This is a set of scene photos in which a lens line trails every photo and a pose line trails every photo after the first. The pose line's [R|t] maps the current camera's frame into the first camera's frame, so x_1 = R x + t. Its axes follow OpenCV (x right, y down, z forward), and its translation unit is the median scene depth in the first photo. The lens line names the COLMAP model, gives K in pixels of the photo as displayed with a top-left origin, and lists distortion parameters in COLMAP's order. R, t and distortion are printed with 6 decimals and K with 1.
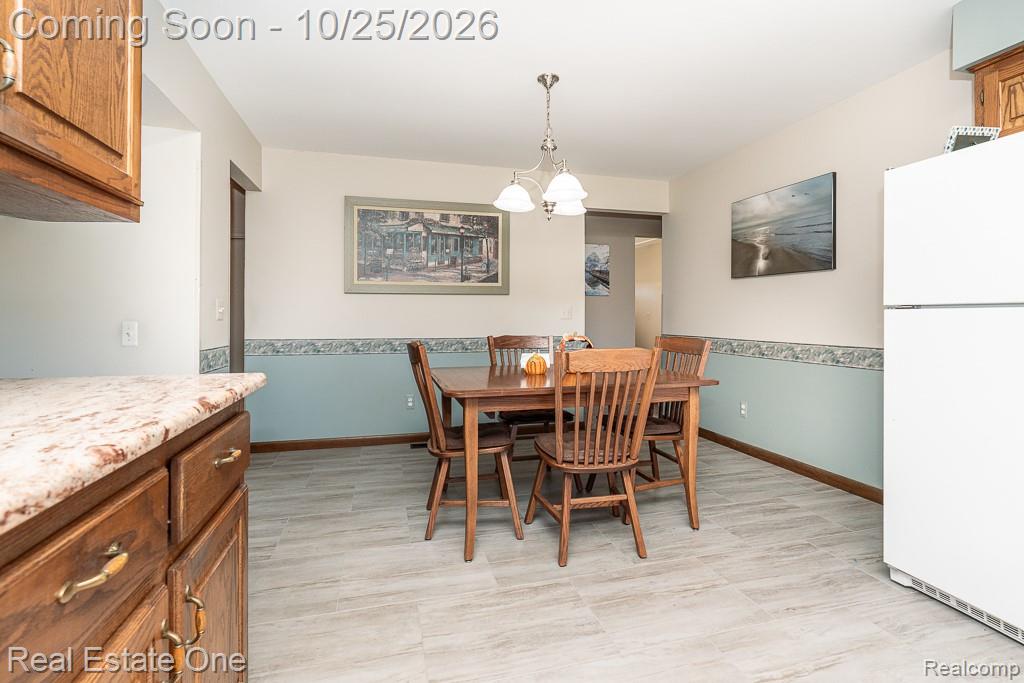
lens RADIAL K [[482.5, 0, 513.8], [0, 482.5, 314.6], [0, 0, 1]] dist [-0.002387, -0.000028]
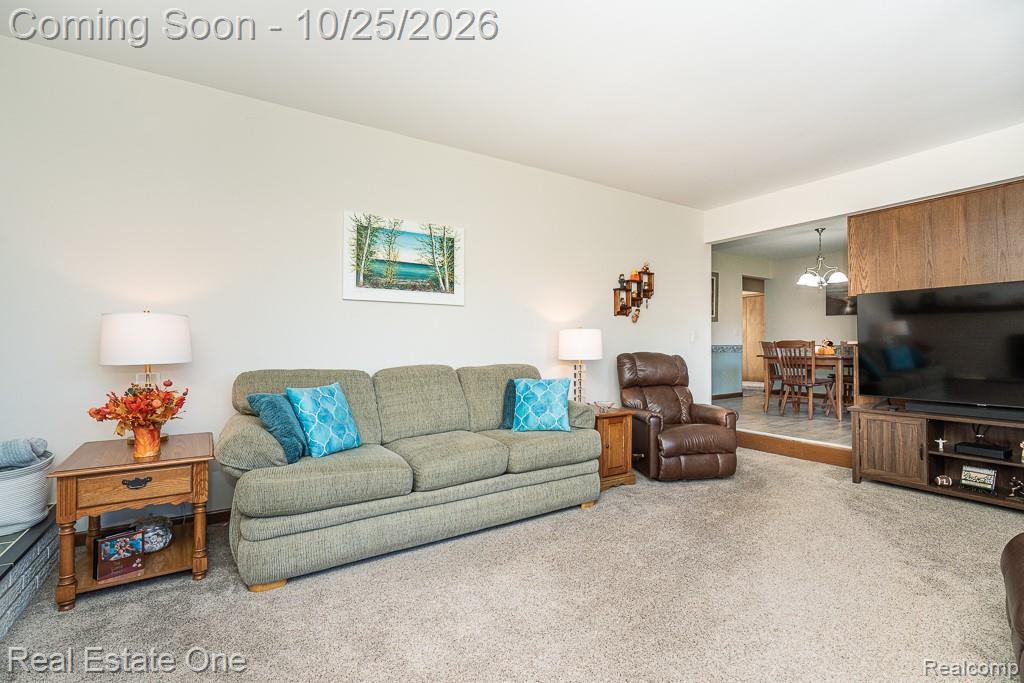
lens RADIAL K [[464.8, 0, 515.7], [0, 464.8, 343.5], [0, 0, 1]] dist [-0.001112, 0.000085]
pose [[0.955770, 0.002911, 0.294100, -1.486309], [-0.003015, 0.999995, -0.000102, 0.051235], [-0.294099, -0.000789, 0.955775, -0.532439]]
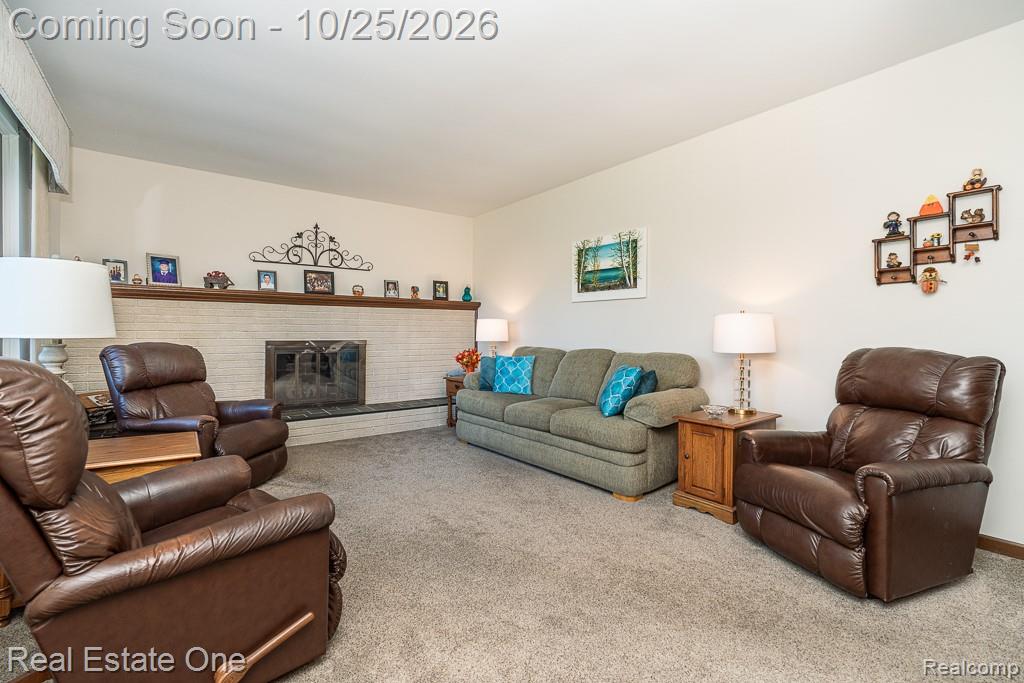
lens RADIAL K [[460.0, 0, 513.0], [0, 460.0, 334.7], [0, 0, 1]] dist [-0.000965, -0.000106]
pose [[0.375767, 0.008395, -0.926676, -0.392061], [0.001247, 0.999953, 0.009564, 0.047227], [0.926713, -0.004749, 0.375740, -0.238016]]
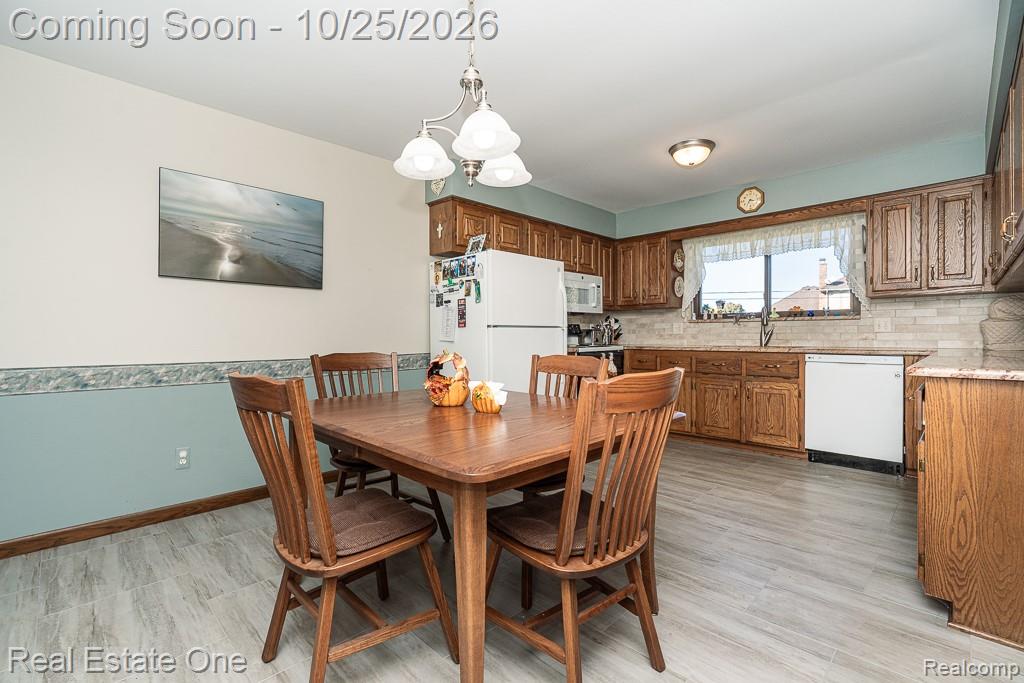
lens RADIAL K [[460.0, 0, 513.0], [0, 460.0, 334.7], [0, 0, 1]] dist [-0.000965, -0.000106]
pose [[-0.497263, 0.003129, 0.867594, -0.397556], [-0.000318, 0.999993, -0.003788, 0.012566], [-0.867600, -0.002159, -0.497259, 0.952824]]
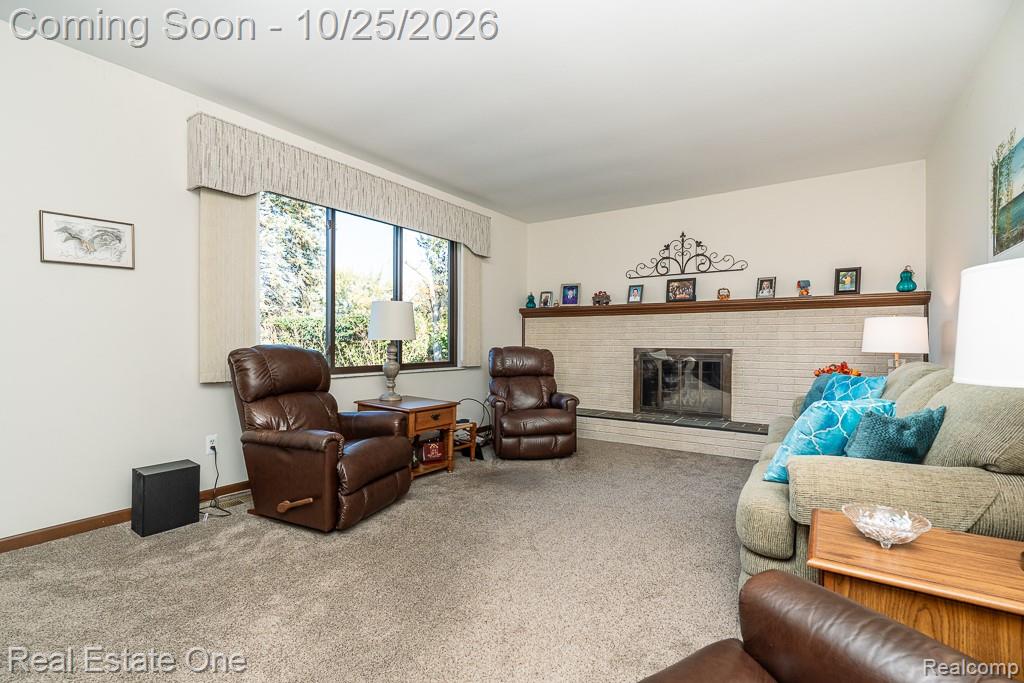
lens RADIAL K [[464.8, 0, 515.7], [0, 464.8, 343.5], [0, 0, 1]] dist [-0.001112, 0.000085]
pose [[-0.754046, 0.001924, -0.656818, -0.596766], [0.001695, 0.999998, 0.000984, 0.060327], [0.656819, -0.000371, -0.754048, 0.463433]]
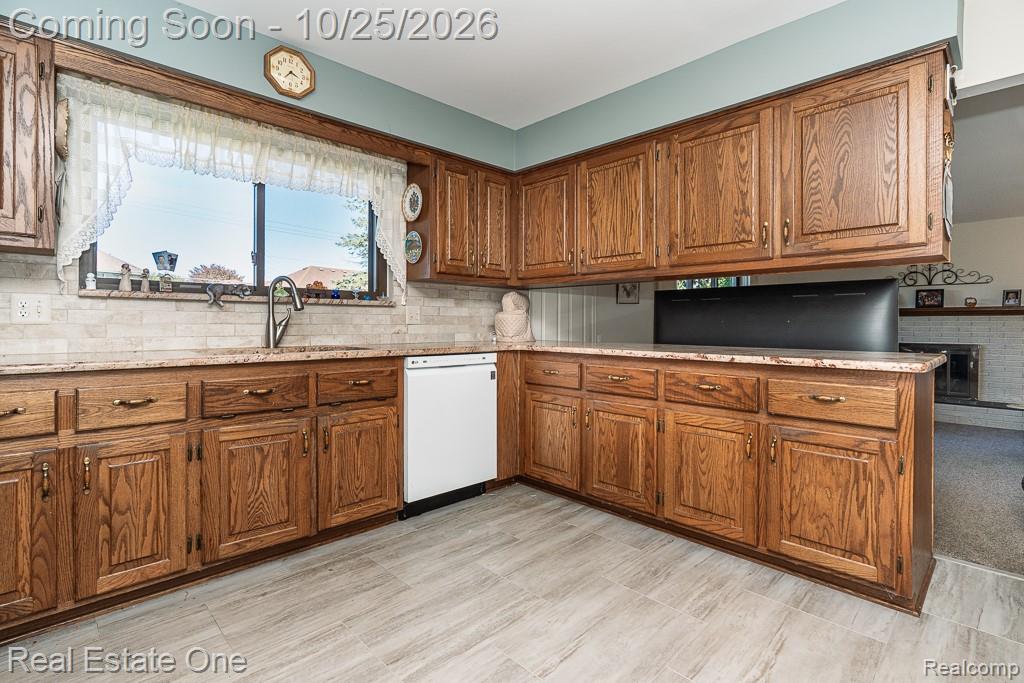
lens RADIAL K [[487.7, 0, 536.1], [0, 487.7, 323.5], [0, 0, 1]] dist [-0.003218, 0.000388]
pose [[-0.862068, -0.001219, -0.506790, 0.356756], [0.002274, 0.999978, -0.006274, 0.007988], [0.506787, -0.006561, -0.862047, 0.581564]]
